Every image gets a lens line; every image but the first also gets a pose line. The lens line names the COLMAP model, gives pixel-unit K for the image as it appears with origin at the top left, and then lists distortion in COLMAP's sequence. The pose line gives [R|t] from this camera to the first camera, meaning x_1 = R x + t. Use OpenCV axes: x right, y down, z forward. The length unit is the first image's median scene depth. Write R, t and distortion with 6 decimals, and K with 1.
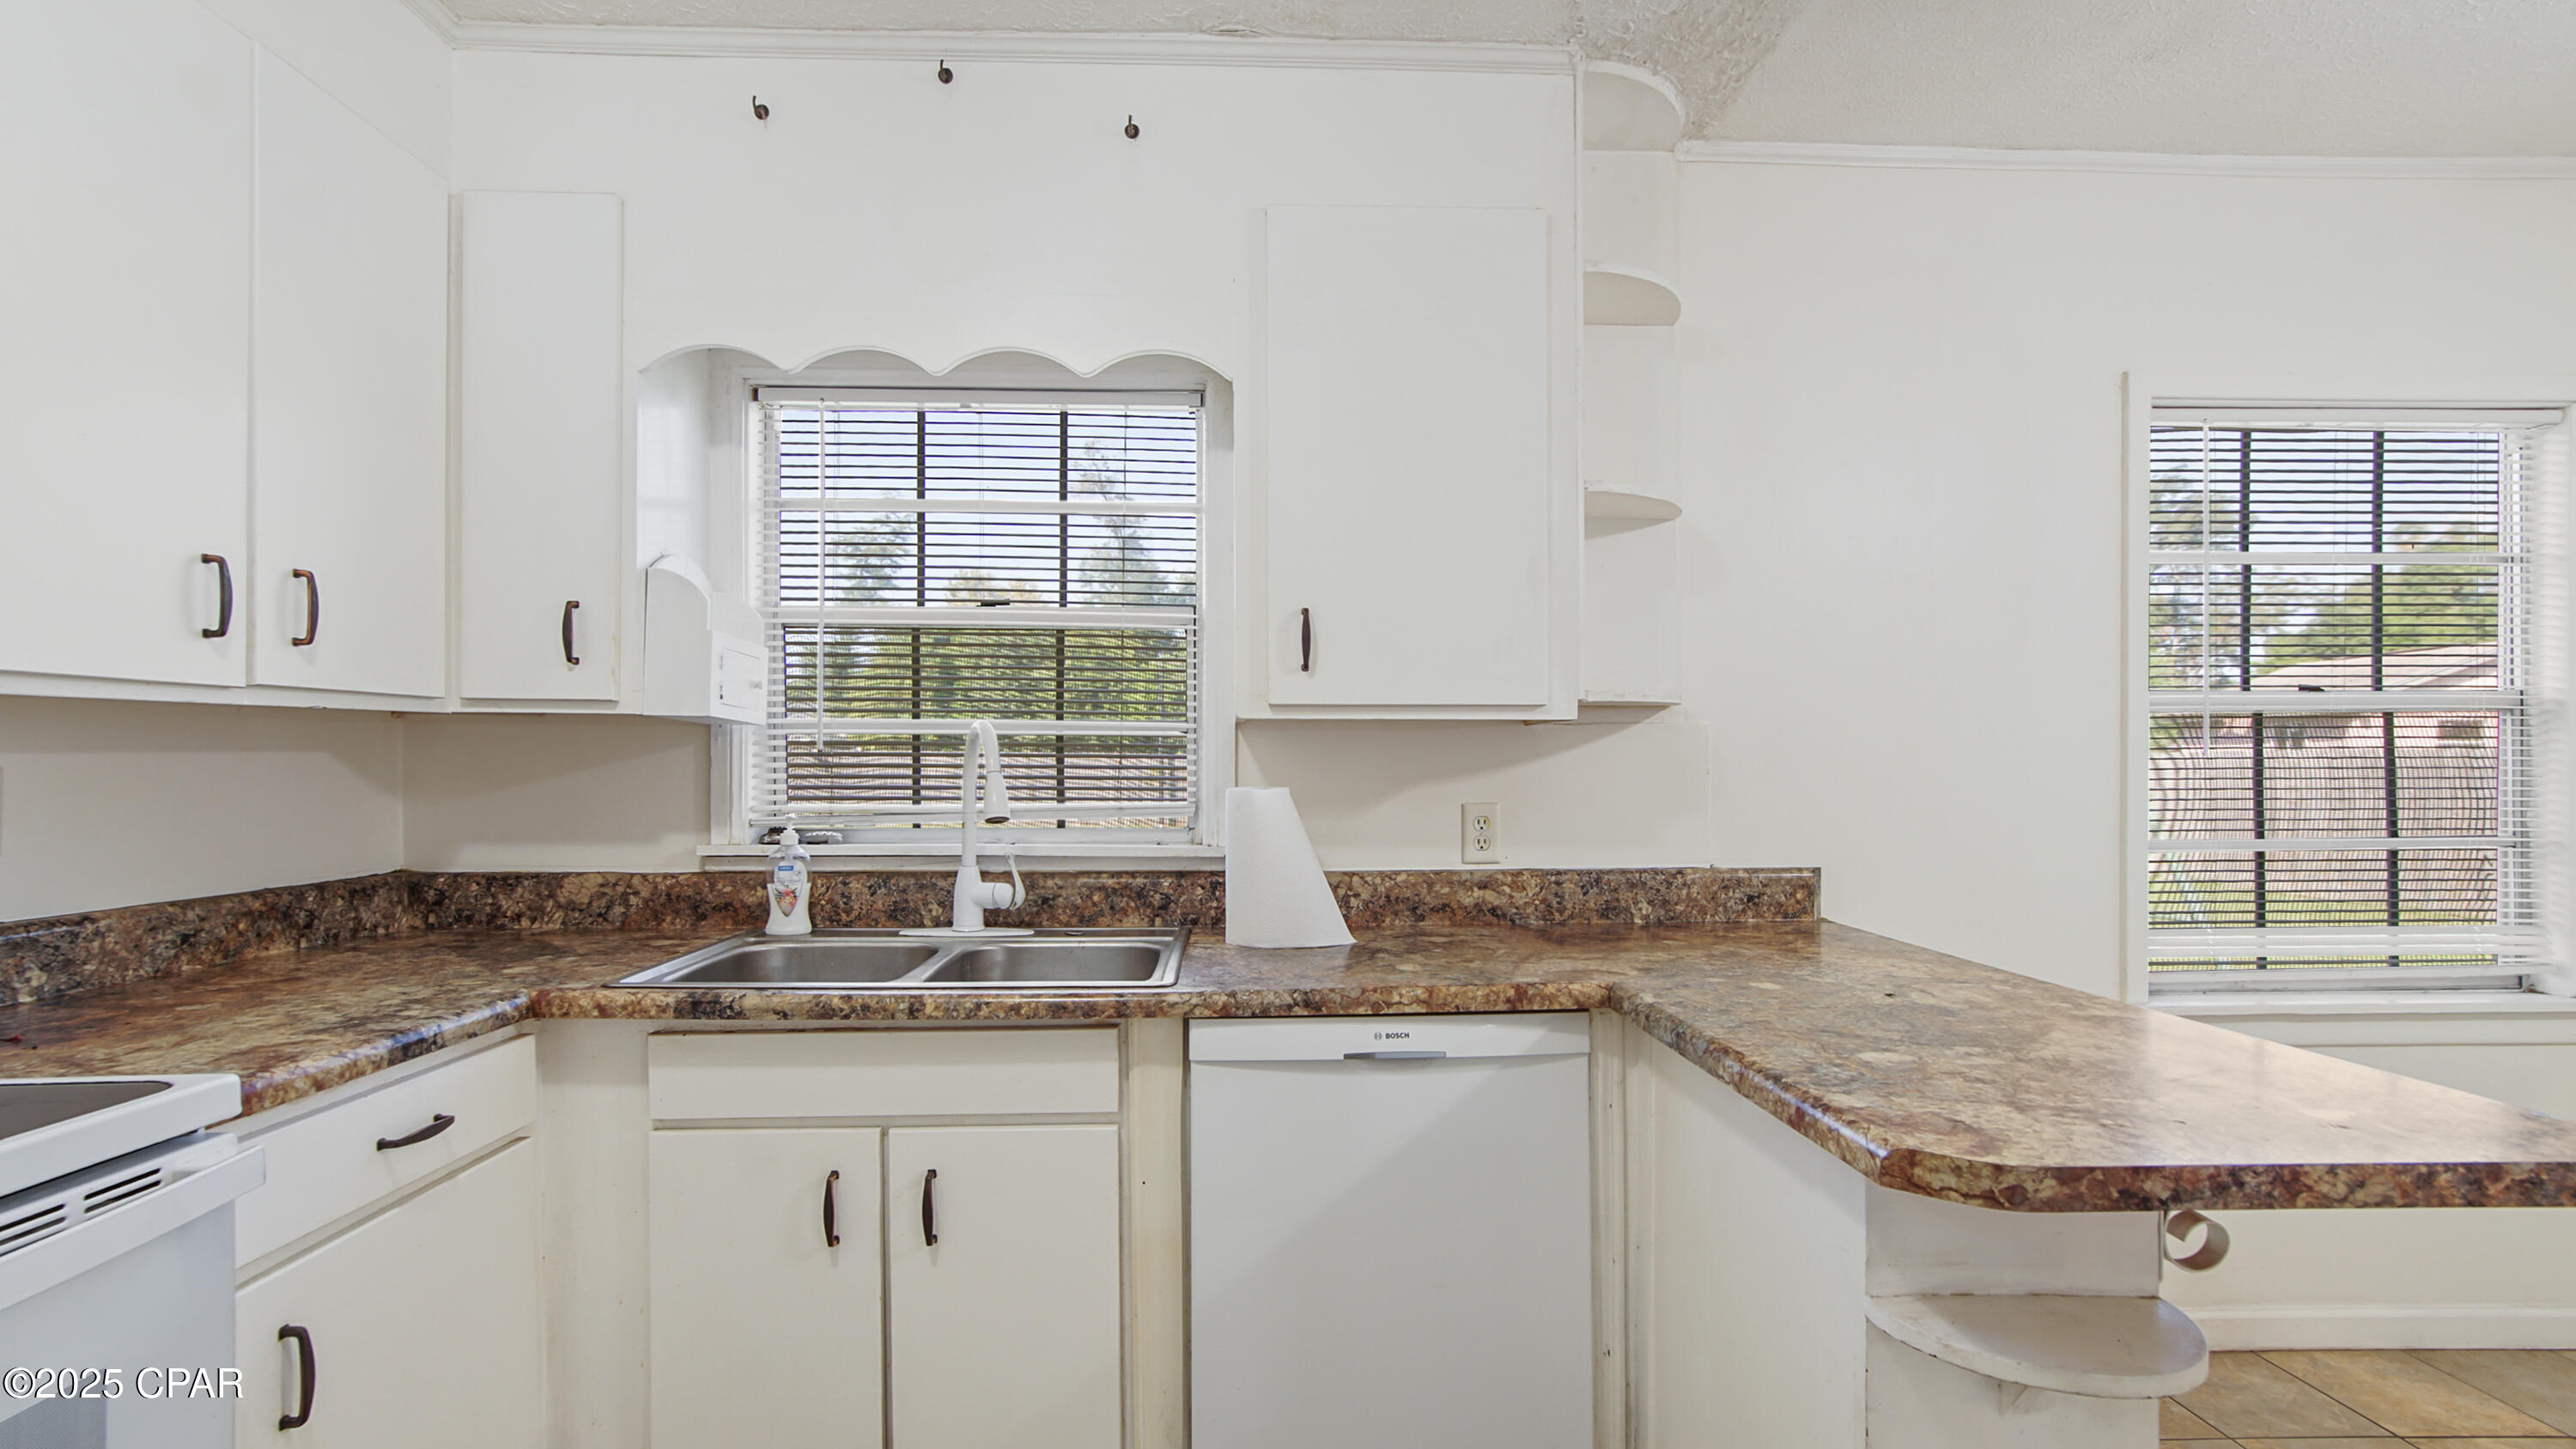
lens RADIAL K [[1164.3, 0, 1298.3], [0, 1164.3, 753.2], [0, 0, 1]] dist [-0.002938, 0.001257]
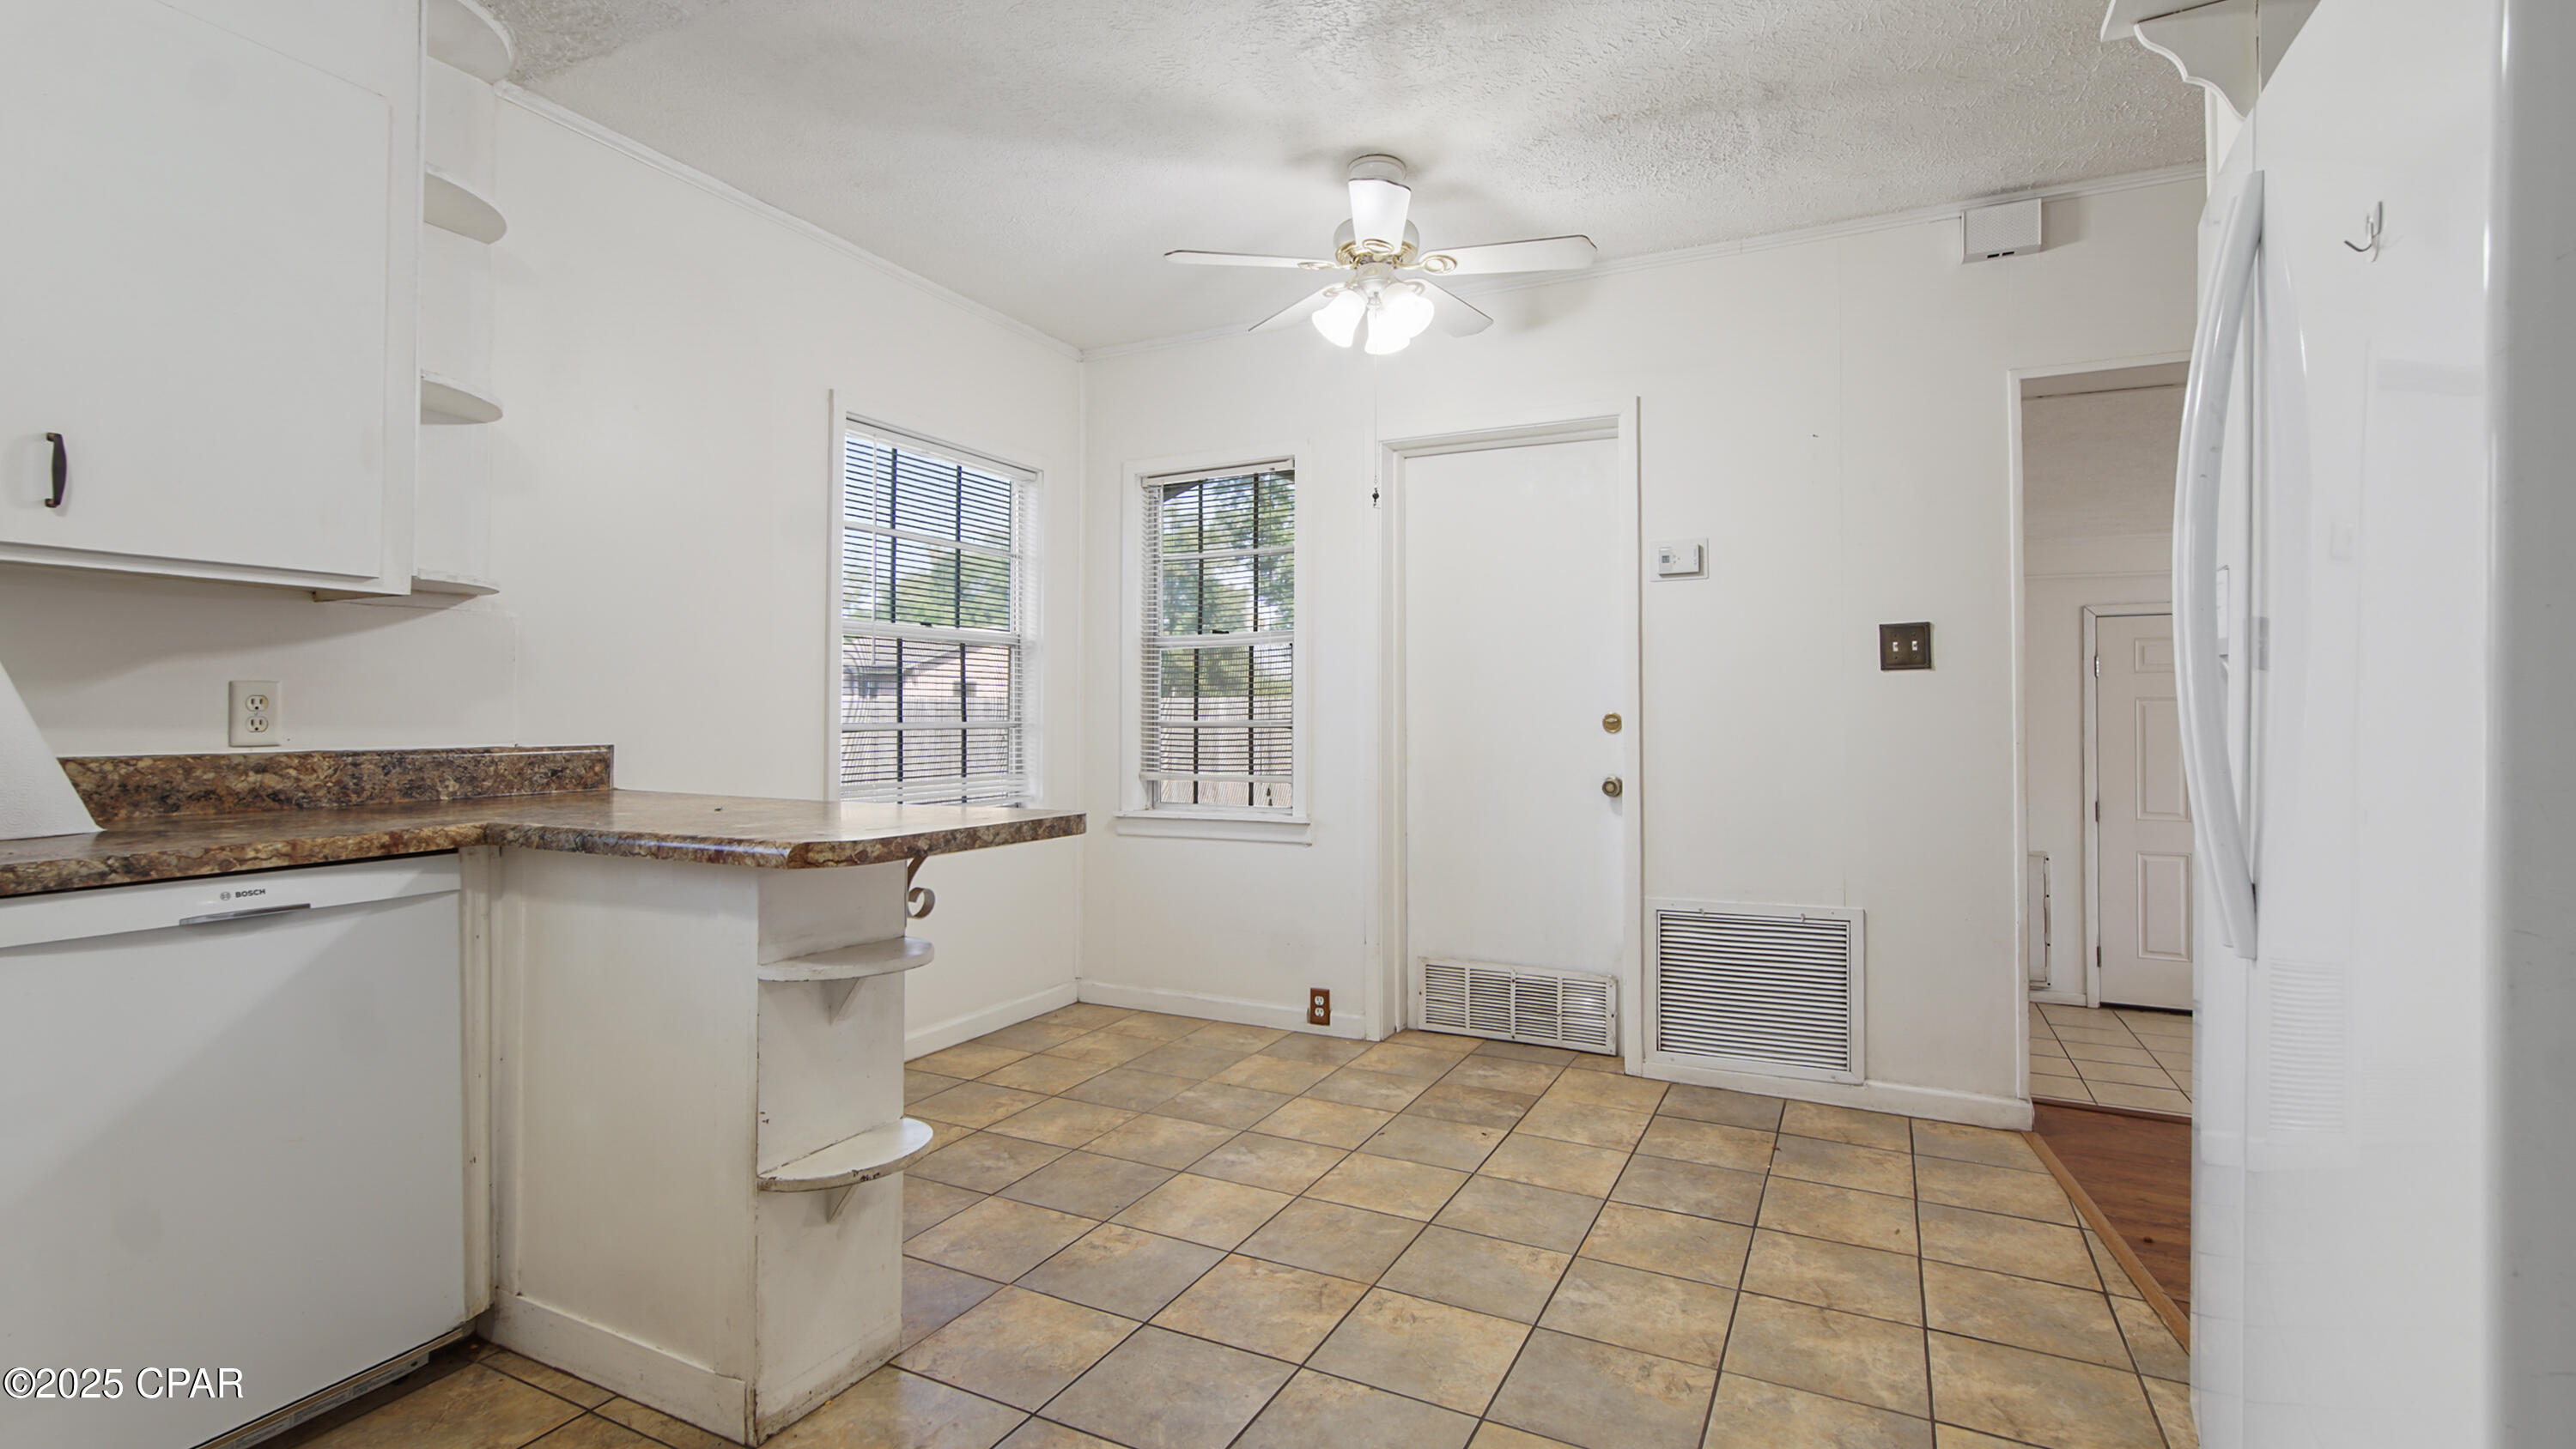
lens RADIAL K [[1178.0, 0, 1278.7], [0, 1178.0, 760.2], [0, 0, 1]] dist [0.003084, 0.001098]
pose [[0.493291, -0.026757, 0.869453, -0.291316], [-0.007055, 0.999371, 0.034758, 0.073740], [-0.869836, -0.023280, 0.492792, -0.204737]]
